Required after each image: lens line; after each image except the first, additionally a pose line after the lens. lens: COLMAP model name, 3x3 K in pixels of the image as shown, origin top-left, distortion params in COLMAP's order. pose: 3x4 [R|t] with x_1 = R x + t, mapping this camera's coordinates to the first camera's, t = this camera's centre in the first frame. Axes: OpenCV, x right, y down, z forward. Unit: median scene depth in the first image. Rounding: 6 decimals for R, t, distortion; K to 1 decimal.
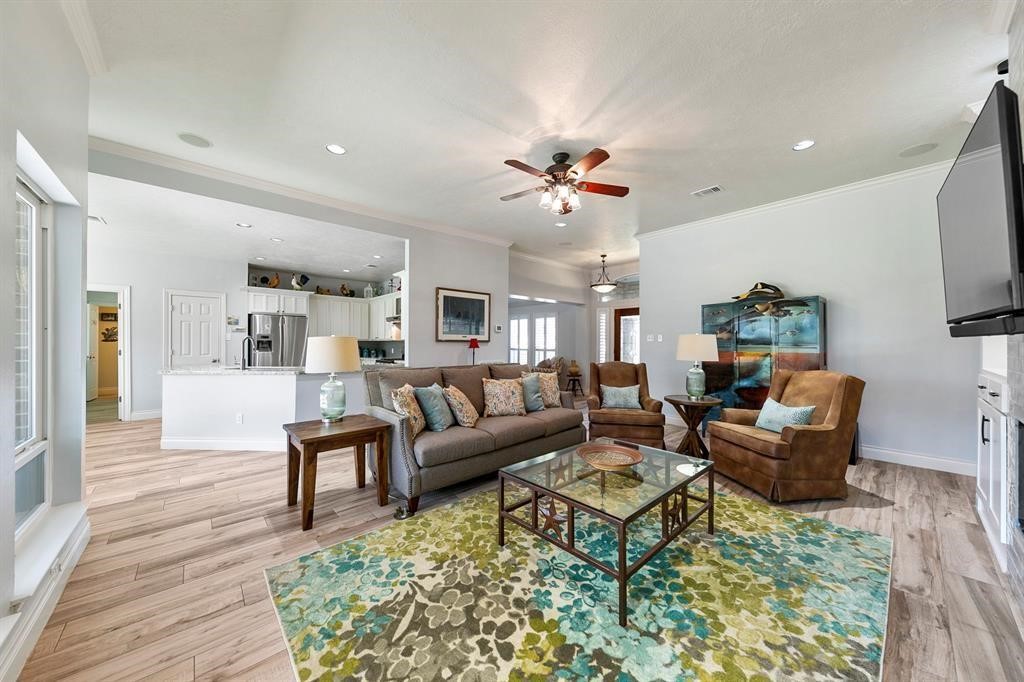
lens RADIAL K [[354.5, 0, 512.9], [0, 354.5, 341.8], [0, 0, 1]] dist [0.003097, -0.000111]
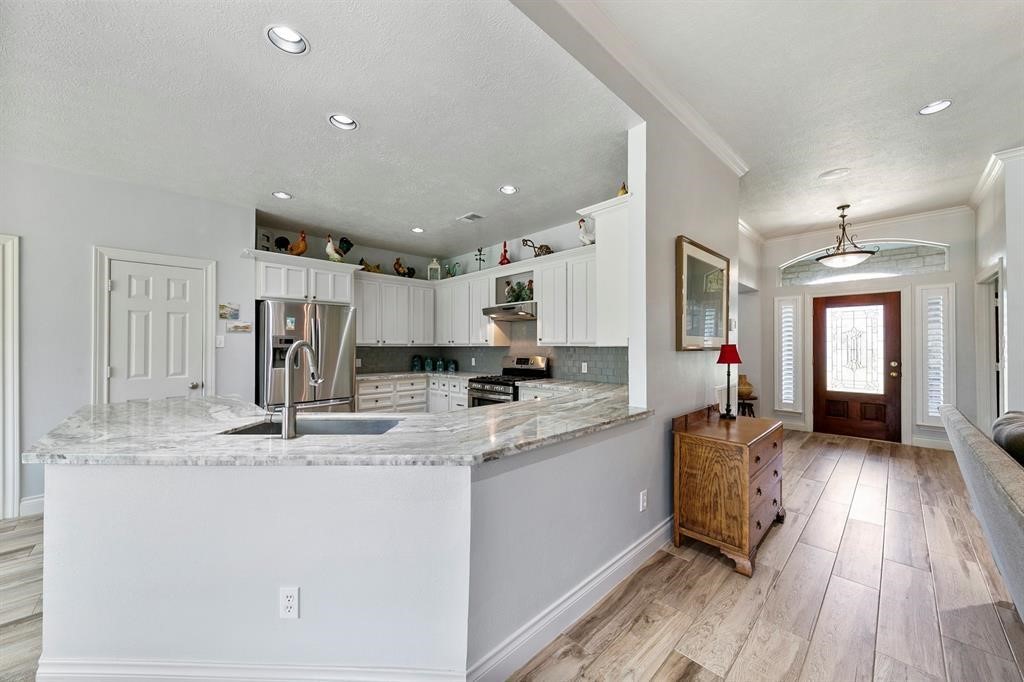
lens RADIAL K [[364.1, 0, 513.1], [0, 364.1, 341.9], [0, 0, 1]] dist [0.009160, -0.005125]
pose [[0.999574, -0.001715, 0.029151, -0.420935], [0.001872, 0.999984, -0.005361, -0.009267], [-0.029141, 0.005414, 0.999561, 0.487874]]
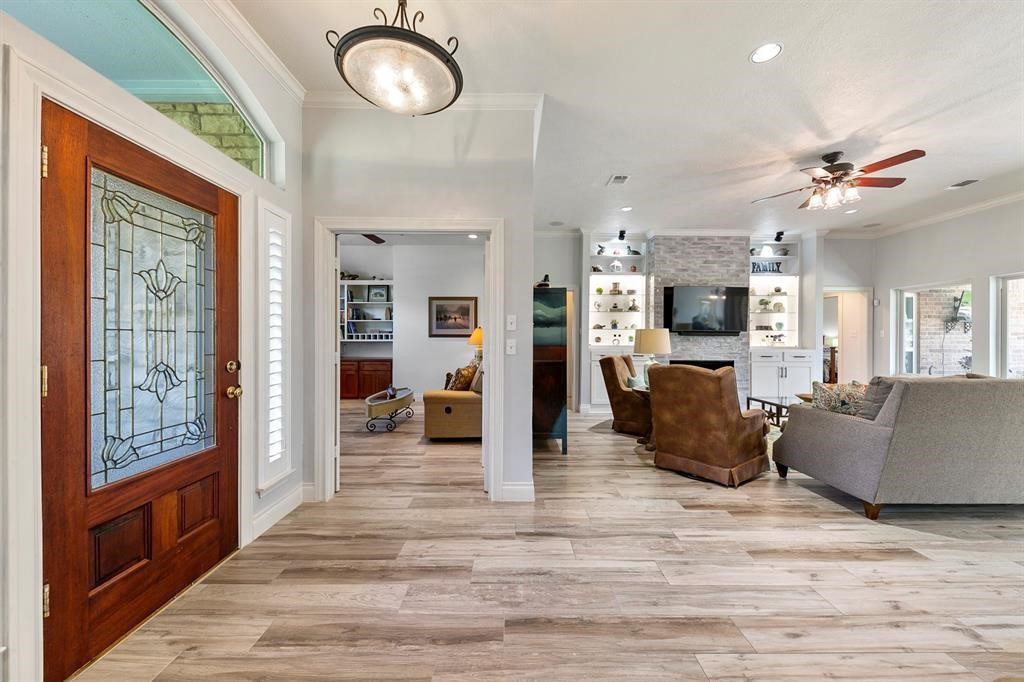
lens RADIAL K [[373.7, 0, 512.6], [0, 373.7, 340.5], [0, 0, 1]] dist [0.017627, -0.007980]
pose [[-0.744780, -0.011019, 0.667219, 0.055602], [-0.010862, 0.999931, 0.004390, 0.009959], [-0.667221, -0.003978, -0.744849, 1.427116]]
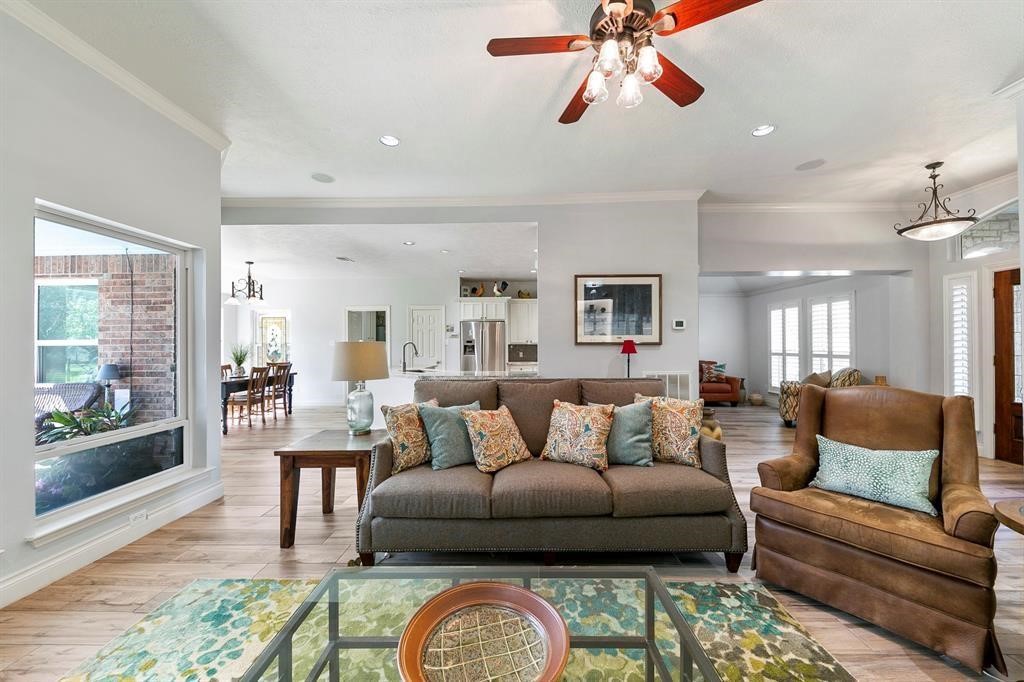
lens RADIAL K [[373.7, 0, 512.6], [0, 373.7, 340.5], [0, 0, 1]] dist [0.017627, -0.007980]
pose [[0.729686, -0.016163, -0.683591, 0.231527], [0.010467, 0.999867, -0.012469, -0.001053], [0.683702, 0.001943, 0.729759, 0.284258]]
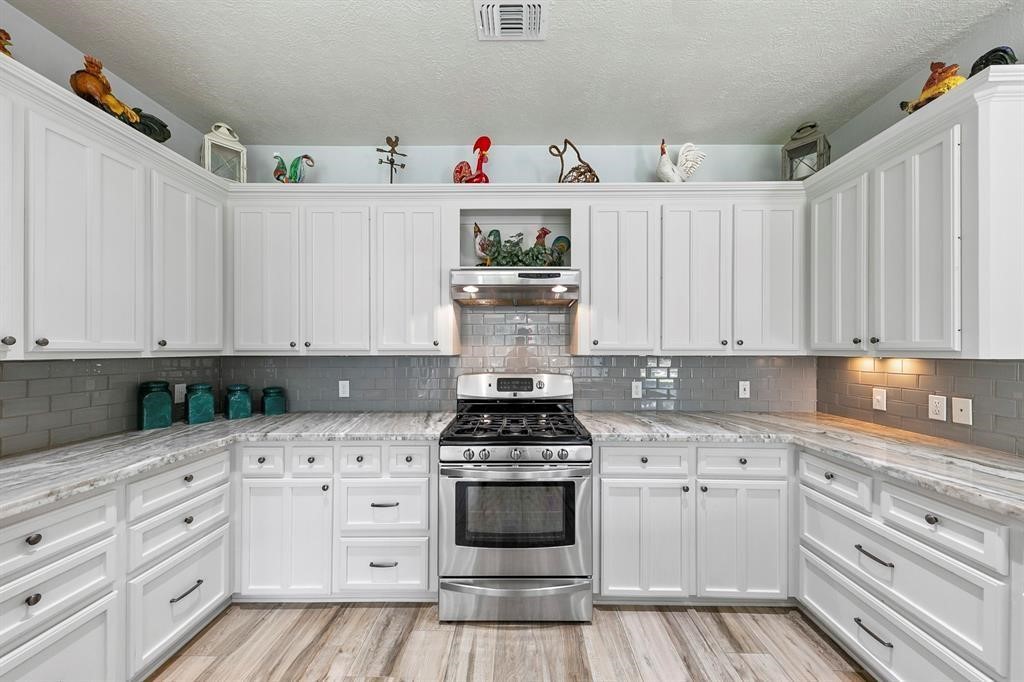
lens RADIAL K [[357.6, 0, 518.5], [0, 357.6, 348.9], [0, 0, 1]] dist [0.000662, -0.000021]
pose [[0.669111, 0.000150, 0.743162, -0.679171], [-0.003978, 0.999986, 0.003380, -0.012663], [-0.743152, -0.005218, 0.669103, 1.019317]]
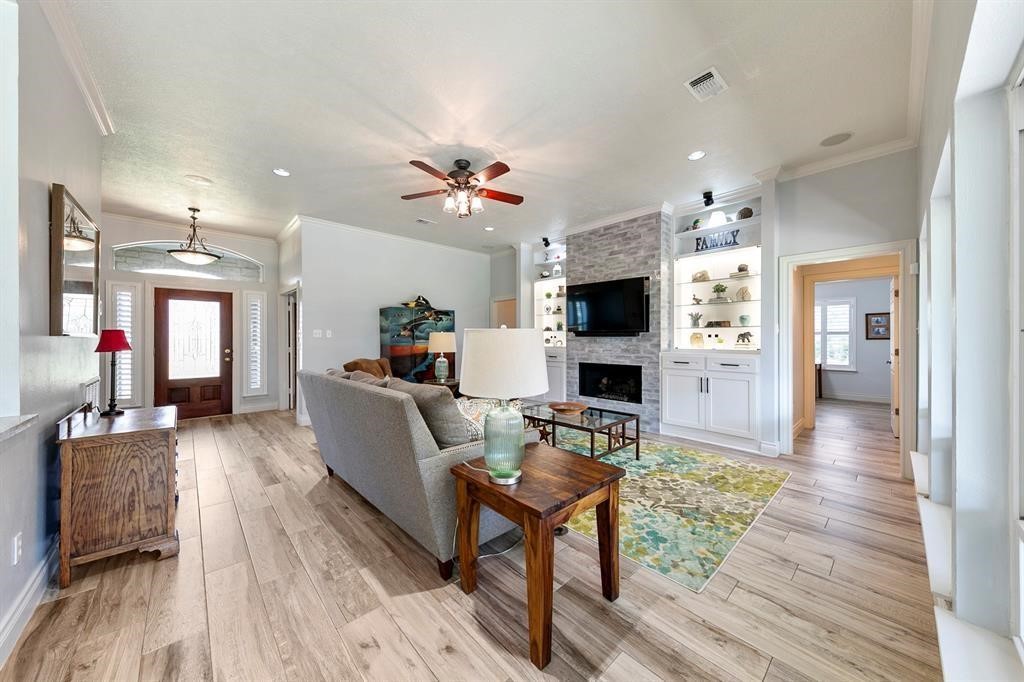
lens RADIAL K [[351.9, 0, 512.5], [0, 351.9, 340.4], [0, 0, 1]] dist [0.008582, -0.000002]
pose [[-0.014203, -0.006371, 0.999879, -0.542275], [-0.002654, 0.999976, 0.006334, 0.000395], [-0.999896, -0.002563, -0.014220, 0.508550]]
